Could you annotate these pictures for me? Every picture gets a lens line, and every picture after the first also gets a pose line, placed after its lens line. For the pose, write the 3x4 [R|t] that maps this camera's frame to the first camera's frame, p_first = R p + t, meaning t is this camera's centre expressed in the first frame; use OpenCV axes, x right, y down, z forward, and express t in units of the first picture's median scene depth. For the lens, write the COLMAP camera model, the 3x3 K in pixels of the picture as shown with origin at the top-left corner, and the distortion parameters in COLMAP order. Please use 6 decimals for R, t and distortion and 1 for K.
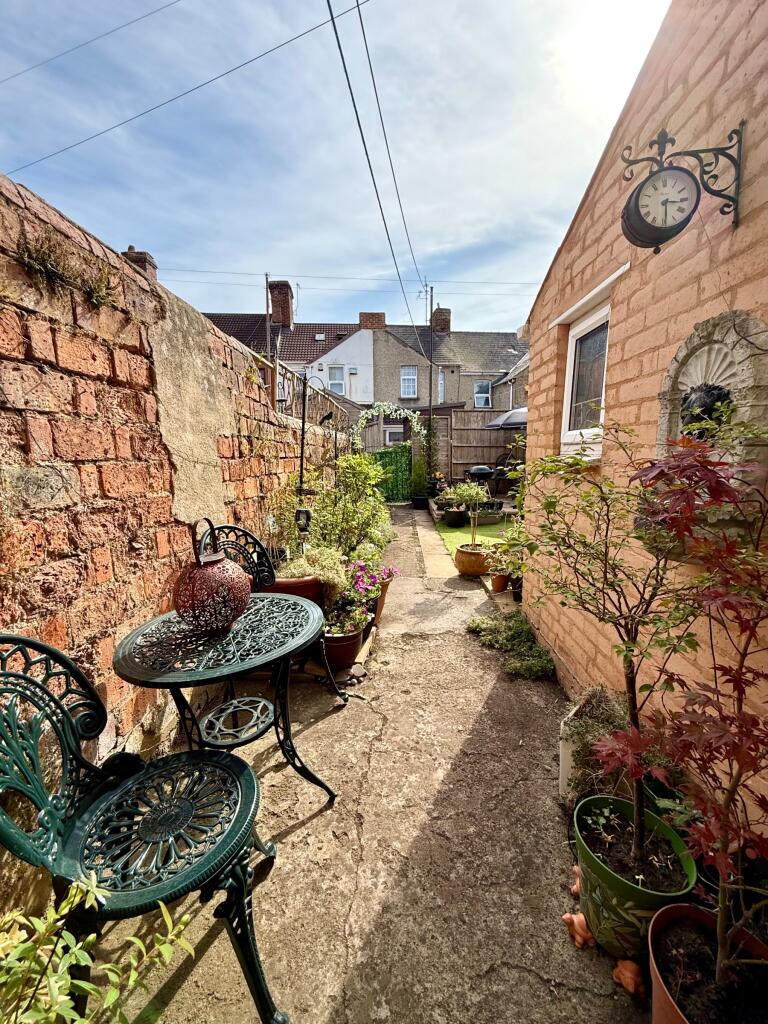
lens RADIAL K [[409.7, 0, 384.0], [0, 409.7, 512.0], [0, 0, 1]] dist [-0.000101, -0.000194]
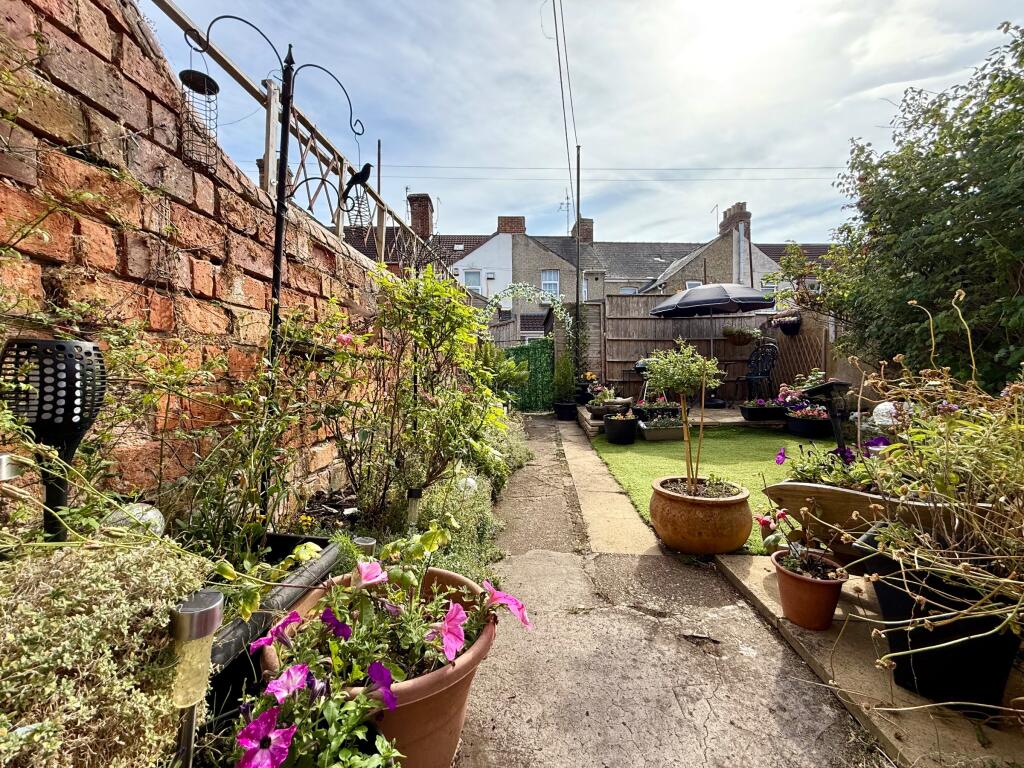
lens RADIAL K [[409.7, 0, 512.0], [0, 409.7, 384.0], [0, 0, 1]] dist [-0.000101, -0.000194]
pose [[0.999429, 0.003964, -0.033545, 0.013204], [-0.007638, 0.993889, -0.110123, 0.010250], [0.032904, 0.110317, 0.993352, 0.226815]]
